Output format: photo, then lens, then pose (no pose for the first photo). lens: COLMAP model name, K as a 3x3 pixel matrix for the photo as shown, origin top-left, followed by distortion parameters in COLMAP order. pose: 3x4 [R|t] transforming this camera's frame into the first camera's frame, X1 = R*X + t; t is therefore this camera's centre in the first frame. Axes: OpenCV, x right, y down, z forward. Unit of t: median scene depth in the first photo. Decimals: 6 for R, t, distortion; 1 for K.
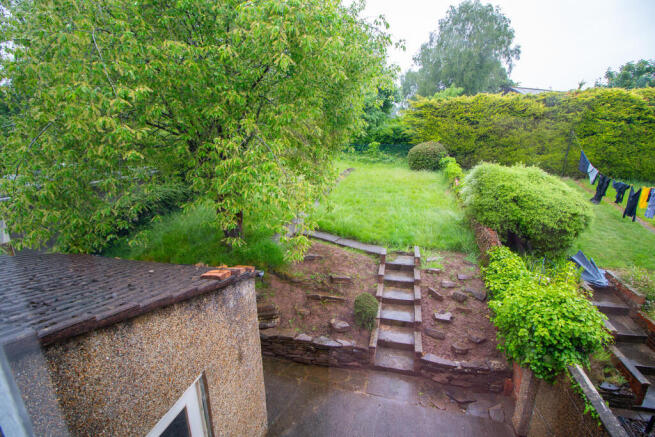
lens RADIAL K [[305.3, 0, 326.6], [0, 305.3, 221.9], [0, 0, 1]] dist [-0.011702, -0.000239]
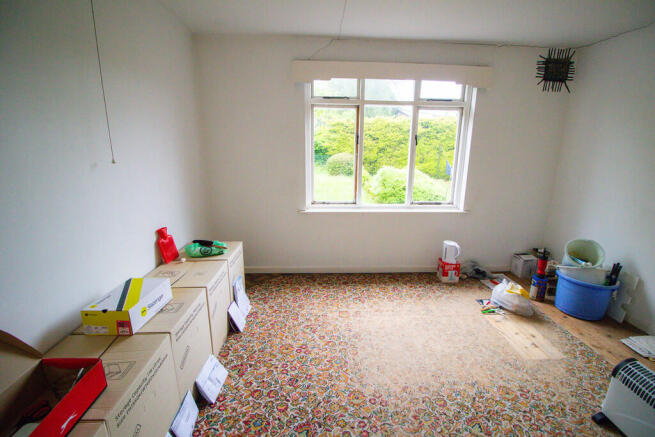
lens RADIAL K [[305.3, 0, 329.3], [0, 305.3, 218.1], [0, 0, 1]] dist [-0.011702, -0.000239]
pose [[0.956275, -0.047484, 0.288590, -0.090893], [0.060777, 0.997455, -0.037271, 0.046460], [-0.286086, 0.053181, 0.956727, -0.164146]]
